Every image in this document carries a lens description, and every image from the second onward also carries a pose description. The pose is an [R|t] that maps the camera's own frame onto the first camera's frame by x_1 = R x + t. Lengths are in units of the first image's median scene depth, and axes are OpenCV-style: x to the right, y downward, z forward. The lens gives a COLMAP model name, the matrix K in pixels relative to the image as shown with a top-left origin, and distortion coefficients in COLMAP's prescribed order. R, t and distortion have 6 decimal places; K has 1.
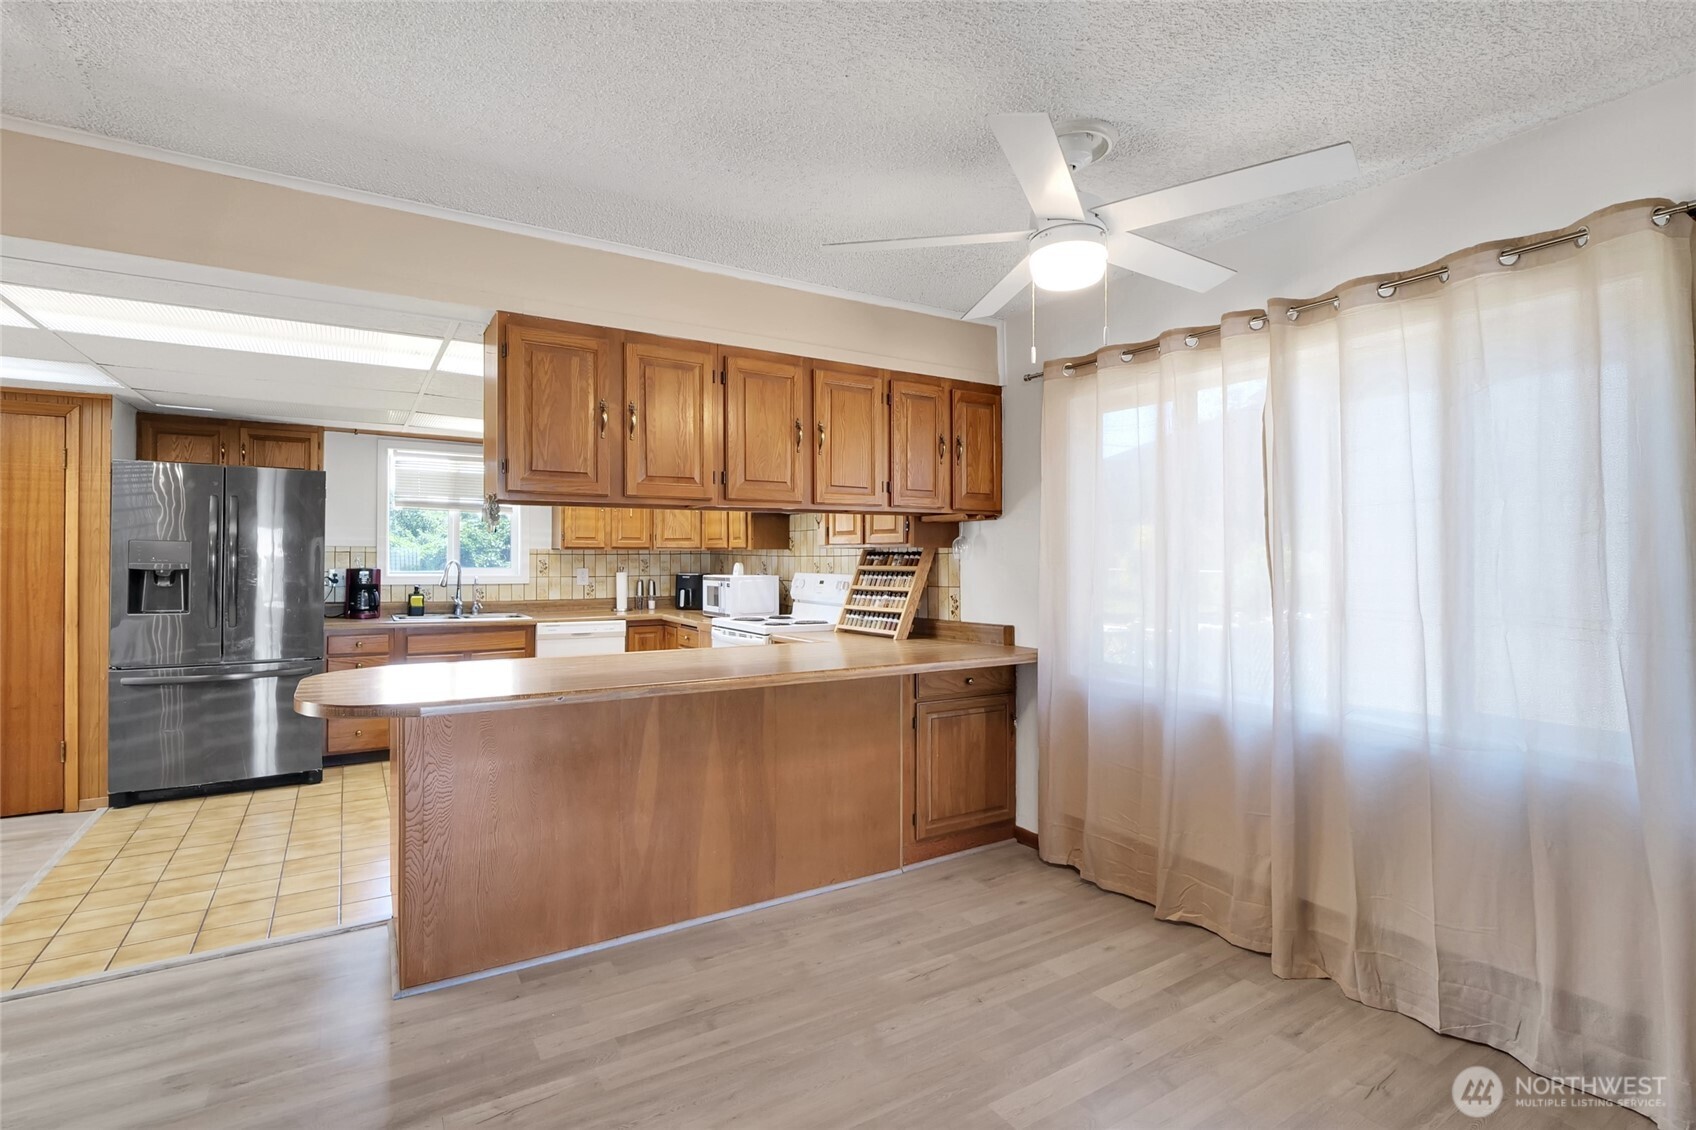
lens RADIAL K [[791.5, 0, 846.2], [0, 791.5, 554.8], [0, 0, 1]] dist [-0.016739, 0.001503]
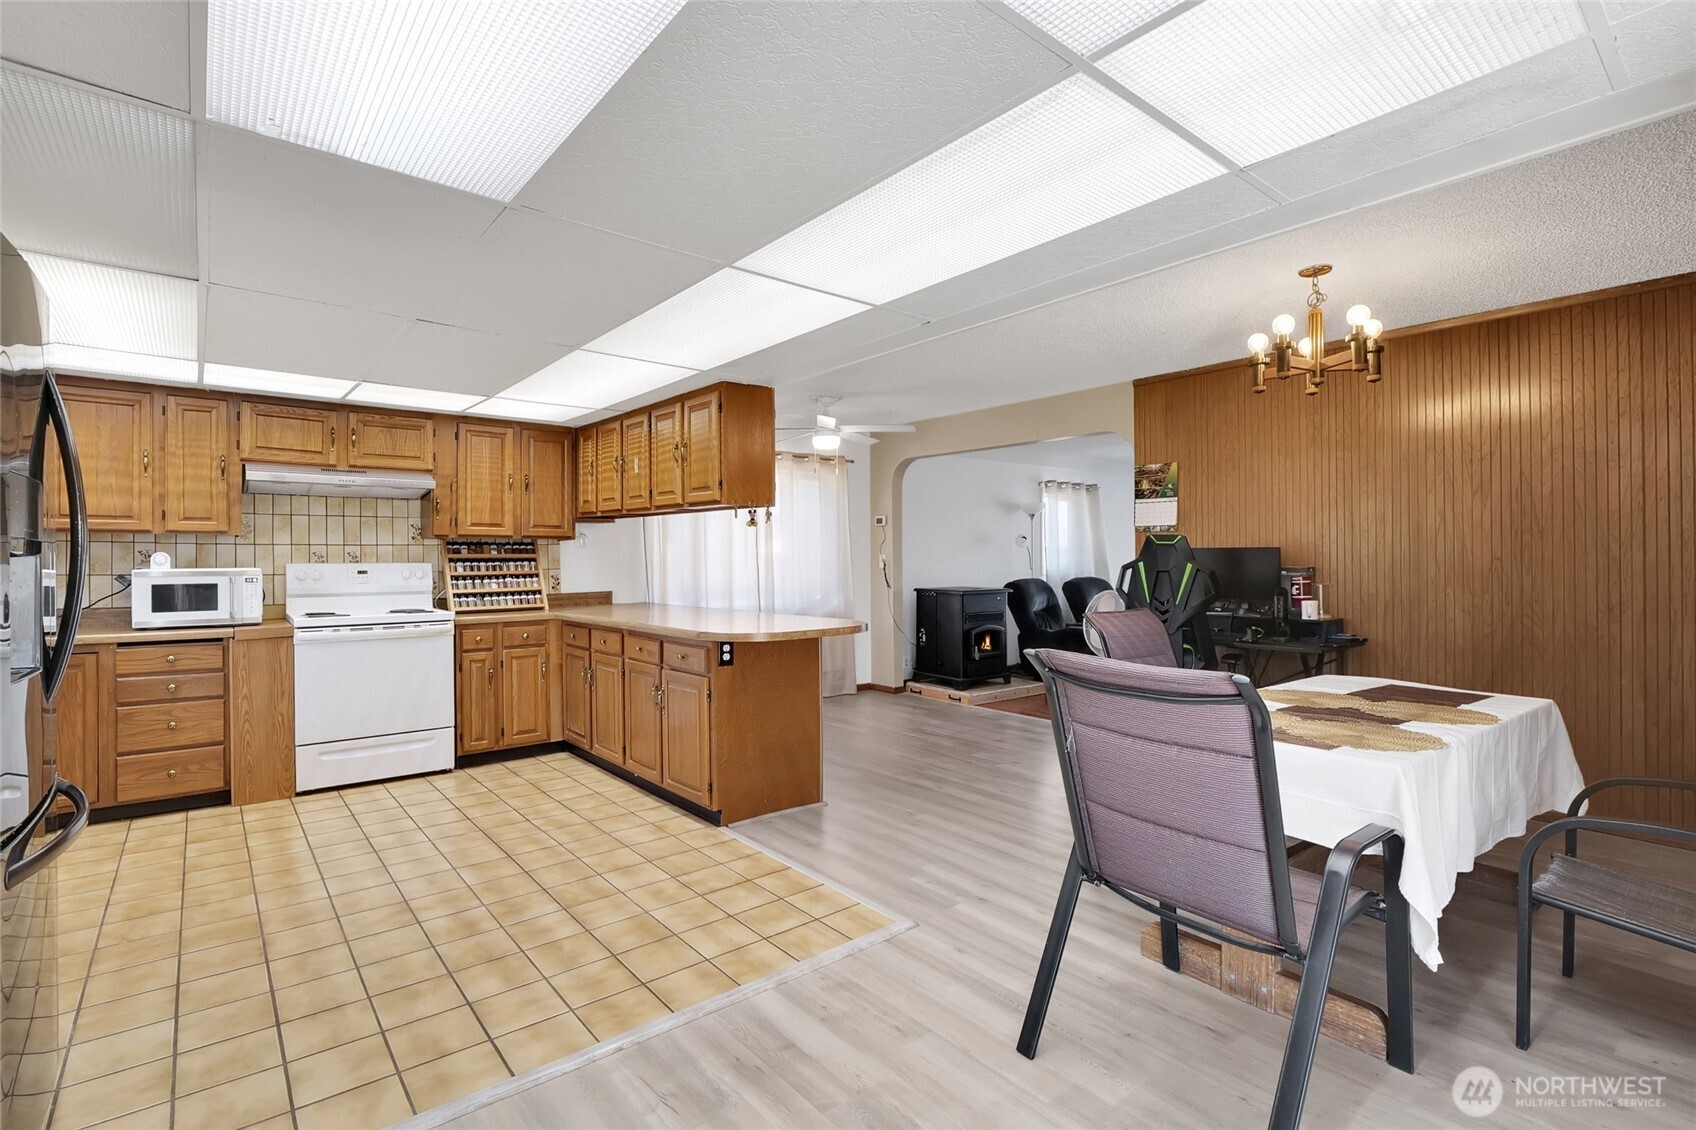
lens RADIAL K [[791.5, 0, 843.6], [0, 791.5, 559.2], [0, 0, 1]] dist [-0.016739, 0.001503]
pose [[-0.119875, -0.003036, 0.992784, -1.236099], [-0.001487, 0.999995, 0.002879, 0.018343], [-0.992788, -0.001131, -0.119879, 0.637775]]
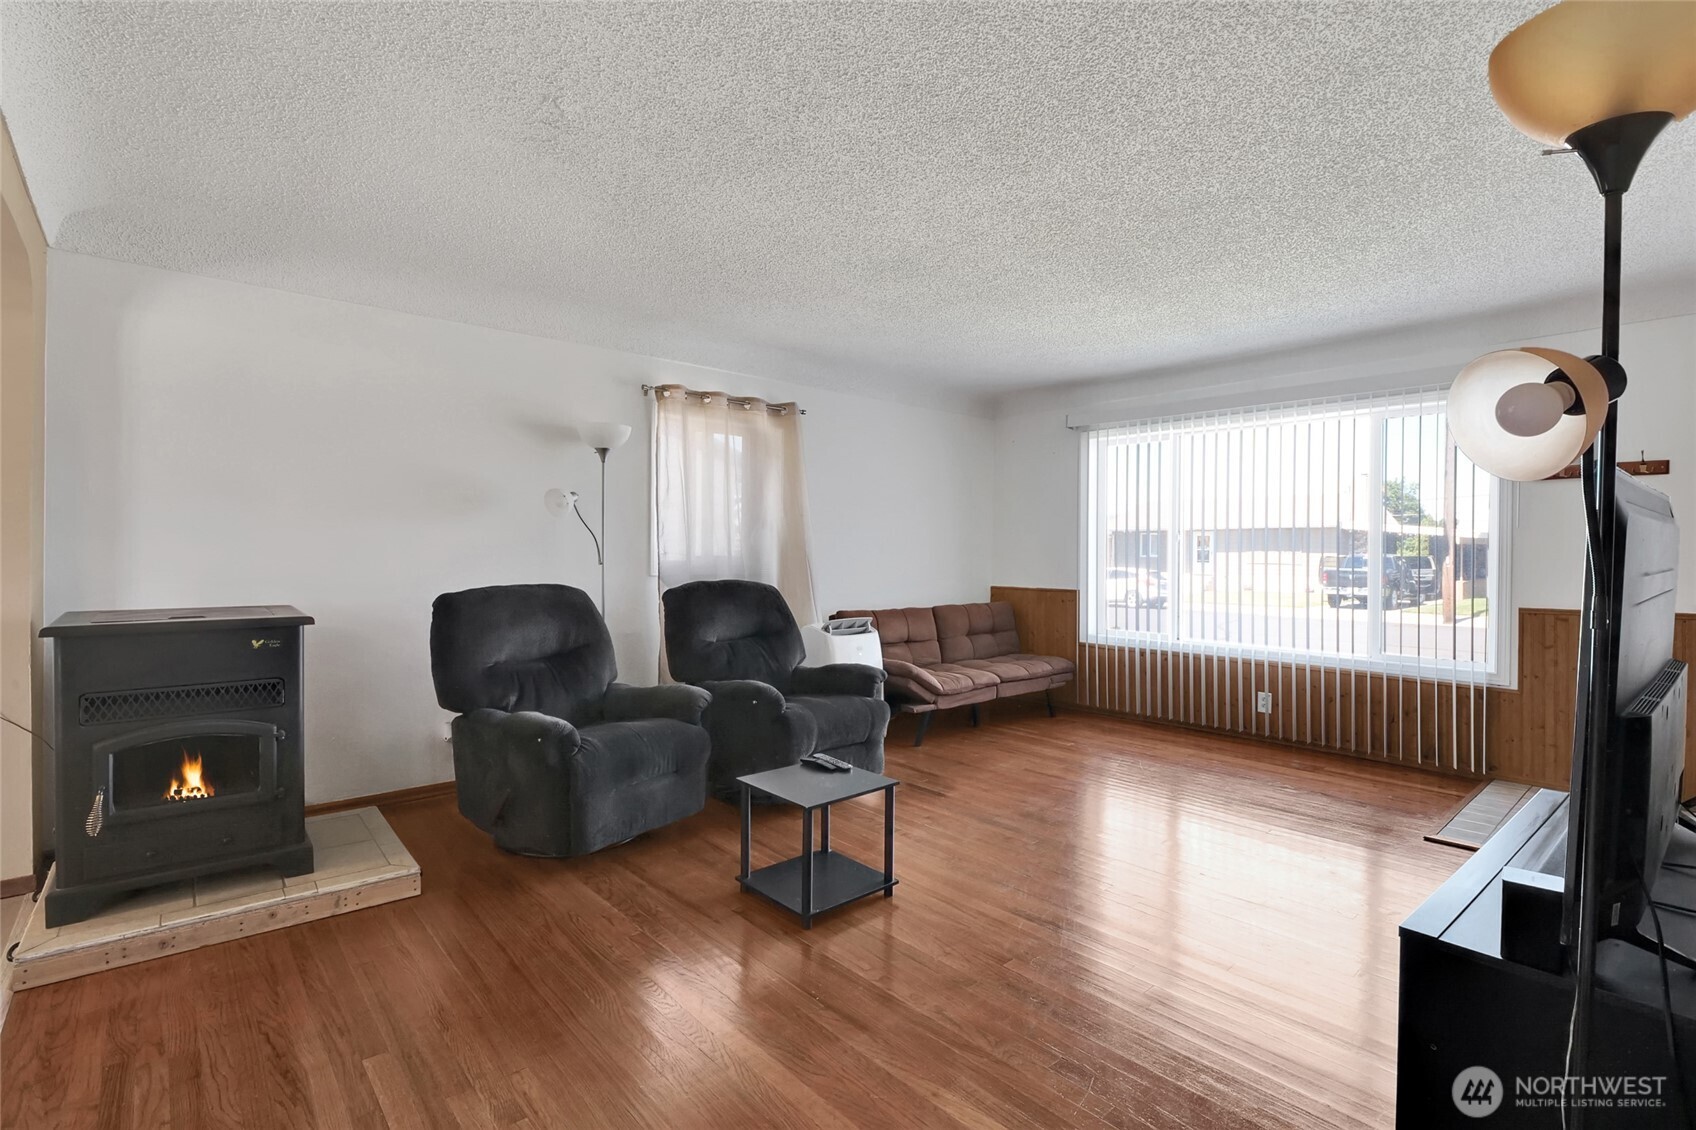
lens RADIAL K [[791.5, 0, 843.5], [0, 791.5, 558.3], [0, 0, 1]] dist [-0.016739, 0.001503]
pose [[-0.162384, -0.013055, 0.986641, -0.258953], [-0.010644, 0.999877, 0.011478, 0.028015], [-0.986670, -0.008637, -0.162503, -0.241985]]
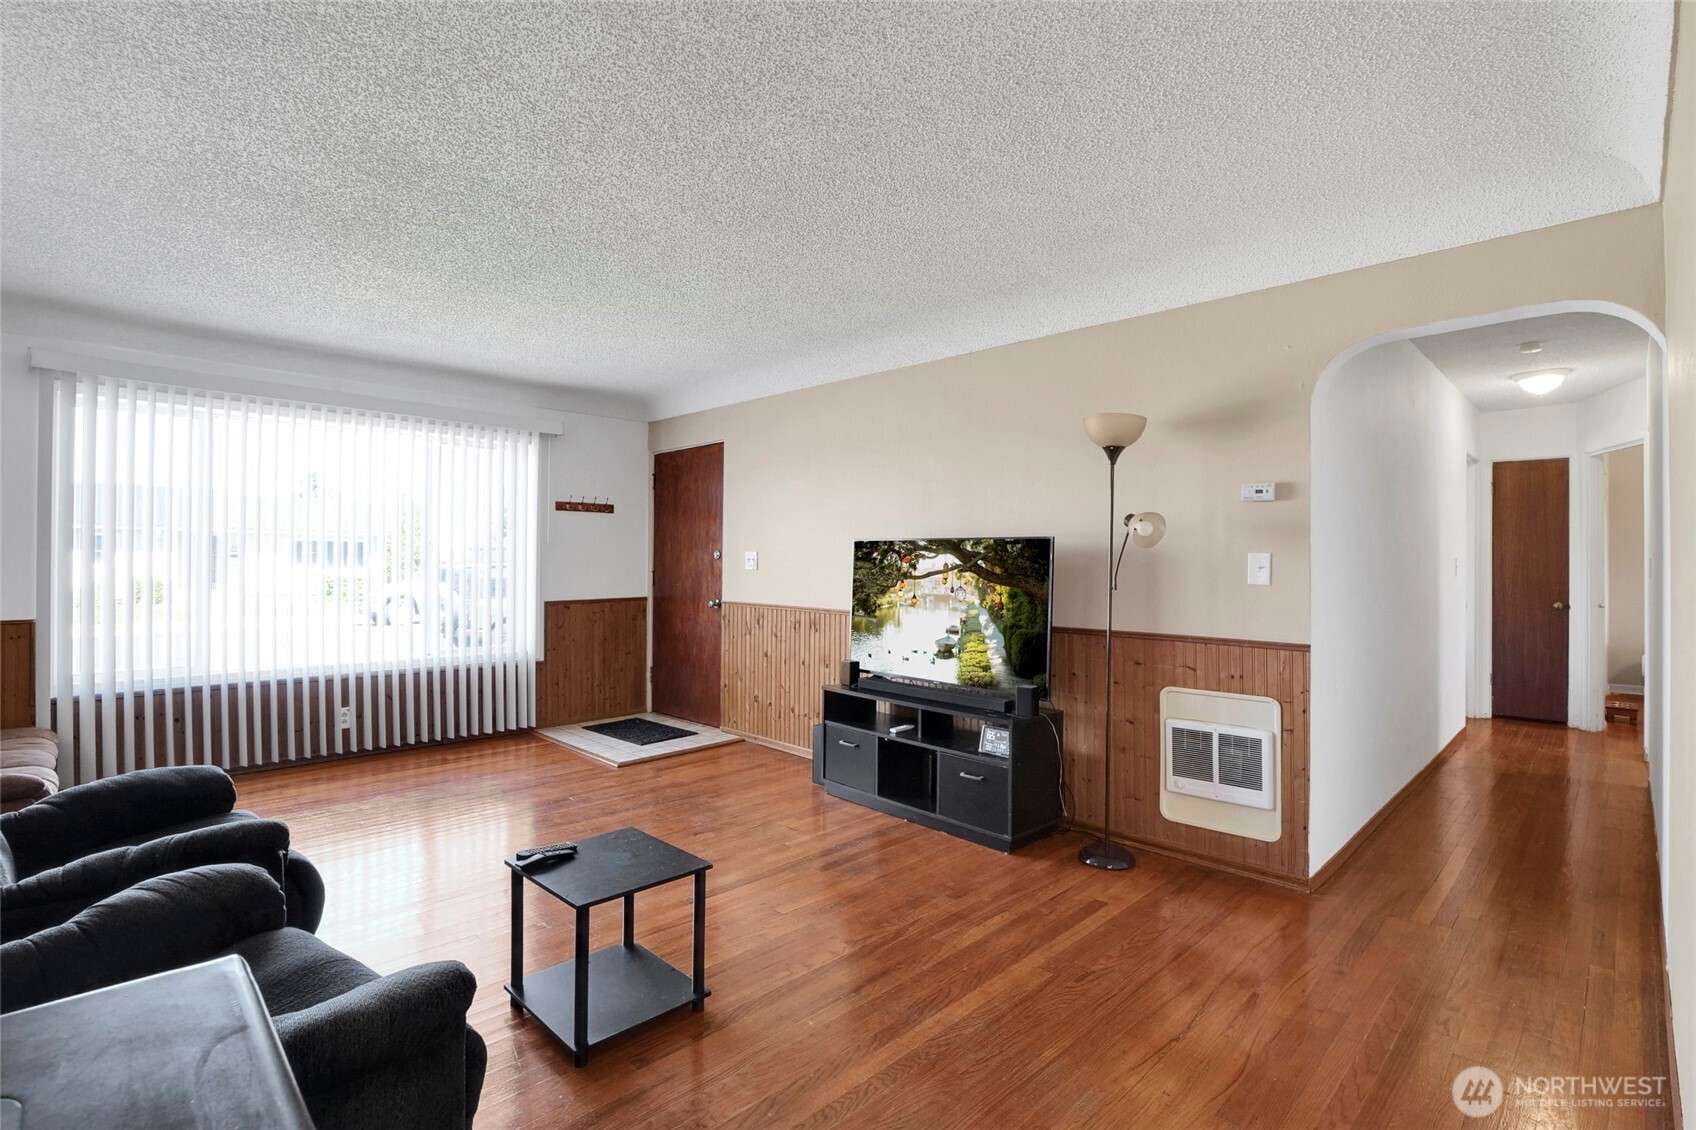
lens RADIAL K [[791.5, 0, 839.8], [0, 791.5, 561.1], [0, 0, 1]] dist [-0.016739, 0.001503]
pose [[-0.976587, -0.007201, -0.215003, 0.351394], [-0.005994, 0.999962, -0.006265, 0.027993], [0.215040, -0.004829, -0.976593, 0.203072]]
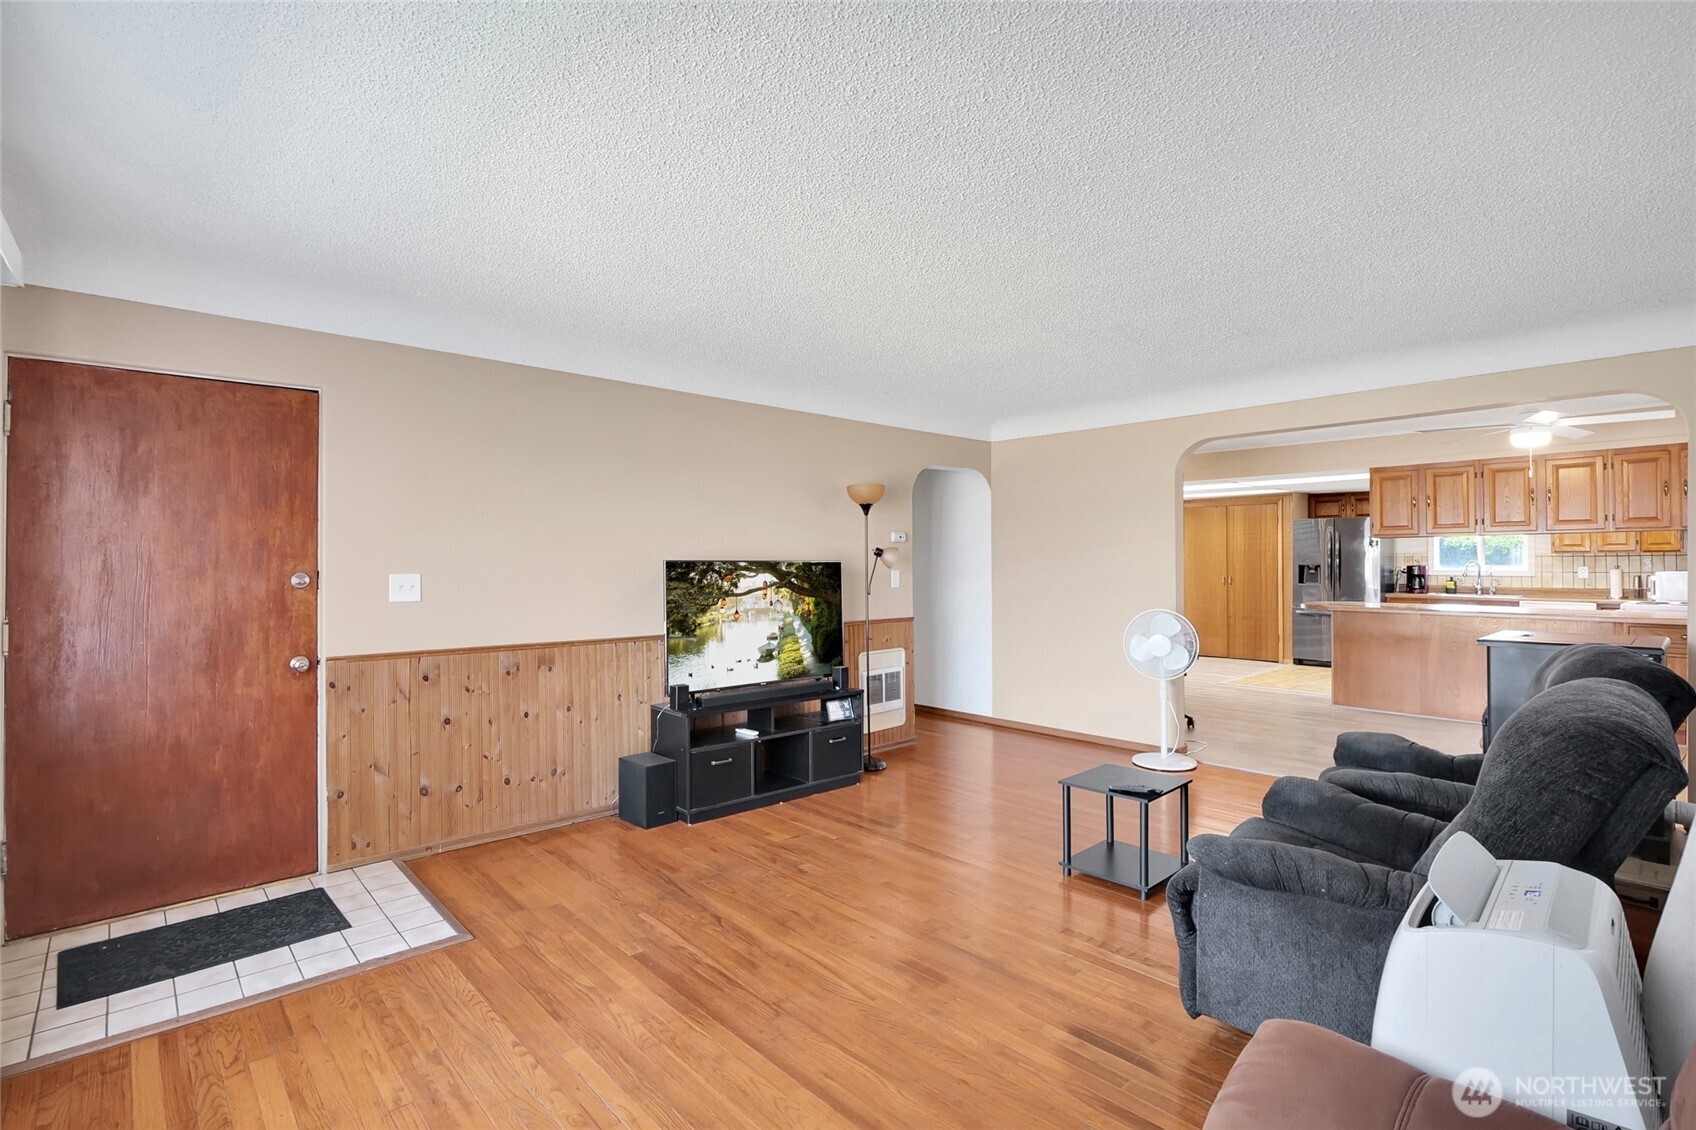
lens RADIAL K [[791.5, 0, 850.8], [0, 791.5, 552.5], [0, 0, 1]] dist [-0.016739, 0.001503]
pose [[0.188311, -0.012745, -0.982027, 1.123447], [0.007798, 0.999904, -0.011482, -0.002216], [0.982078, -0.005496, 0.188393, -0.753656]]
